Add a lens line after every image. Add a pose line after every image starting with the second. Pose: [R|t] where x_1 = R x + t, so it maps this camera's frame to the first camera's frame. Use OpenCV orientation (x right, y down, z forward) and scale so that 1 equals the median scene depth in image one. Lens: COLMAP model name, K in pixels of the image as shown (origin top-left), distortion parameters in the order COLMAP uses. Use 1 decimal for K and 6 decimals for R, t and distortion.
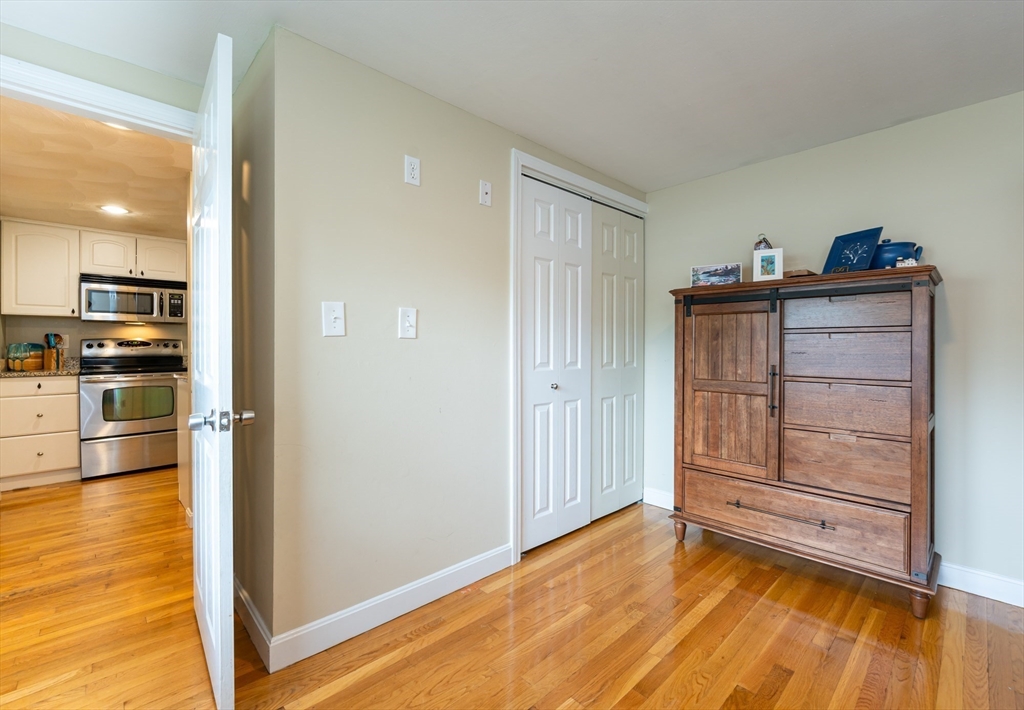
lens RADIAL K [[446.7, 0, 512.8], [0, 446.7, 347.2], [0, 0, 1]] dist [0.000405, 0.000193]
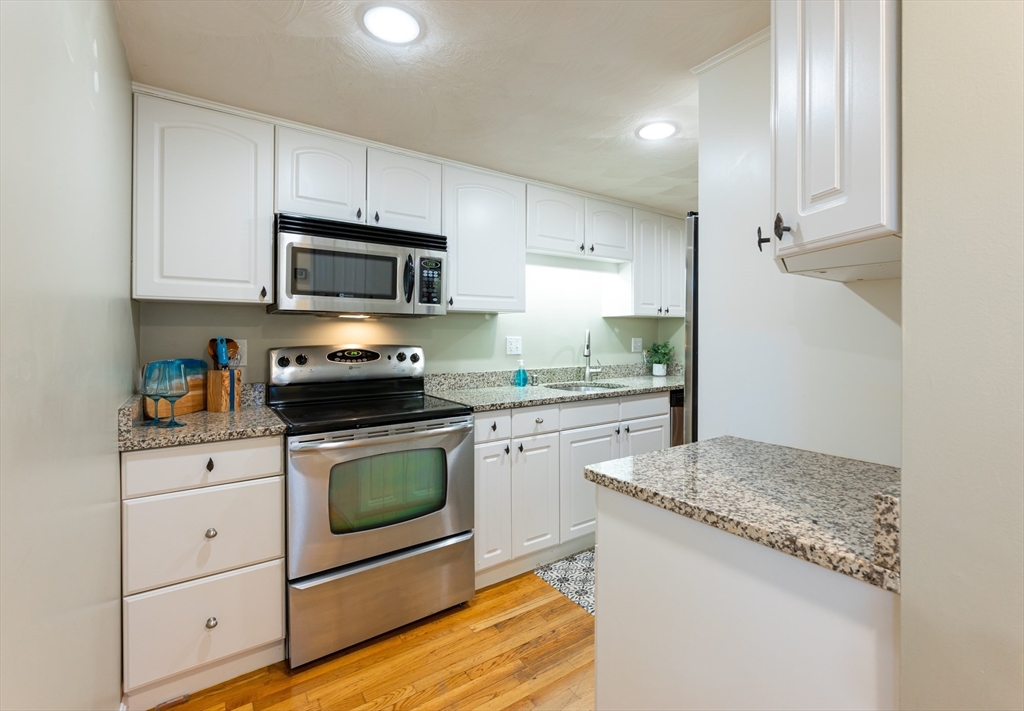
lens RADIAL K [[467.0, 0, 539.3], [0, 467.0, 334.7], [0, 0, 1]] dist [-0.001165, -0.000226]
pose [[0.992076, 0.002668, -0.125612, -0.618365], [-0.003244, 0.999985, -0.004378, -0.033098], [0.125599, 0.004751, 0.992070, 0.533182]]
